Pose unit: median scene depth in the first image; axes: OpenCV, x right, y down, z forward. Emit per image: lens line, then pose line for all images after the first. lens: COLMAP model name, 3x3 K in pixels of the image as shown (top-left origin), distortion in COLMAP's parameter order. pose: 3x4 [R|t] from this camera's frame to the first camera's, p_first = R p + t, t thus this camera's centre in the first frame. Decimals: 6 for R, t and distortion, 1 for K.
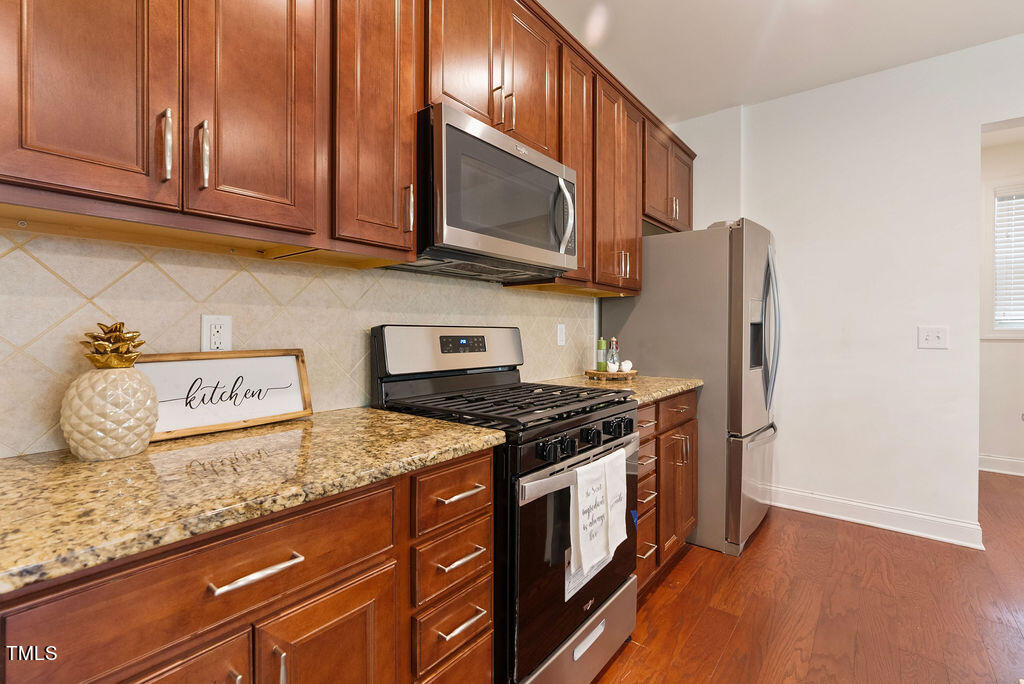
lens RADIAL K [[466.6, 0, 512.9], [0, 466.6, 332.1], [0, 0, 1]] dist [-0.003285, 0.000524]
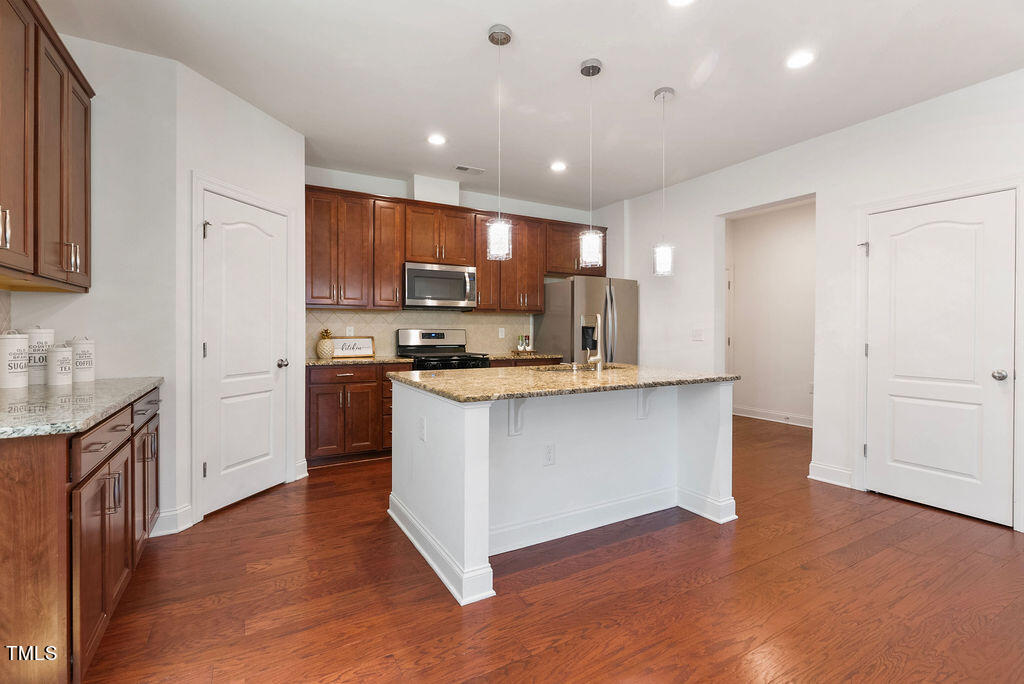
lens RADIAL K [[466.6, 0, 512.9], [0, 466.6, 332.1], [0, 0, 1]] dist [-0.003285, 0.000524]
pose [[0.929141, -0.000389, -0.369725, 1.520751], [-0.000140, 0.999999, -0.001406, 0.008290], [0.369725, 0.001358, 0.929140, -1.543640]]
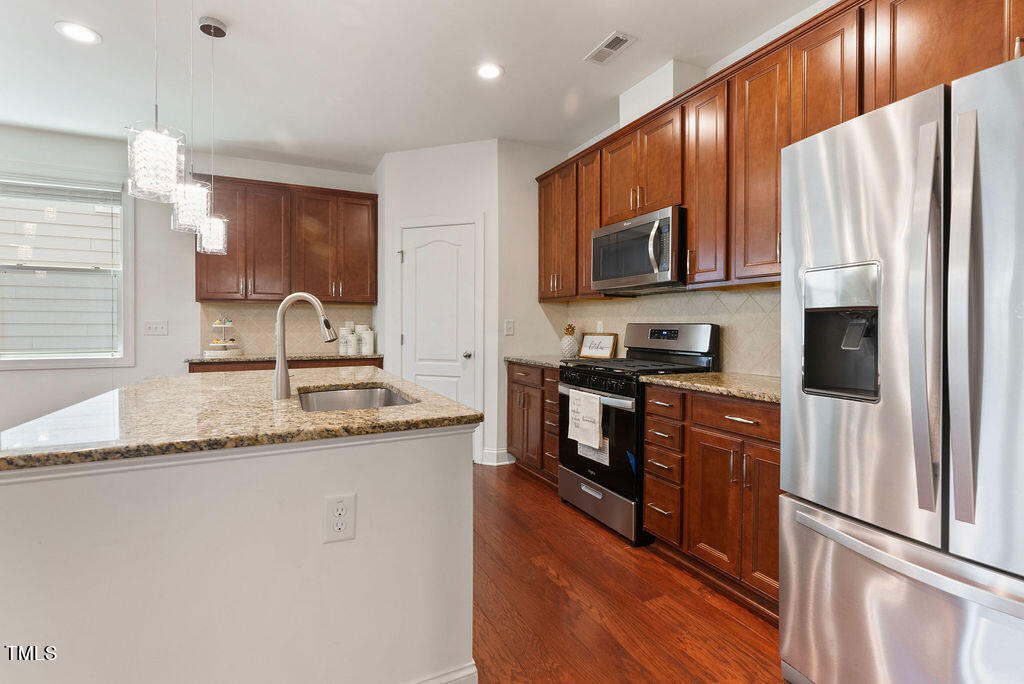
lens RADIAL K [[466.6, 0, 512.9], [0, 466.6, 332.1], [0, 0, 1]] dist [-0.003285, 0.000524]
pose [[-0.442564, 0.009618, -0.896685, 1.848606], [-0.004444, 0.999907, 0.012918, -0.001608], [0.896726, 0.009702, -0.442480, 1.434663]]
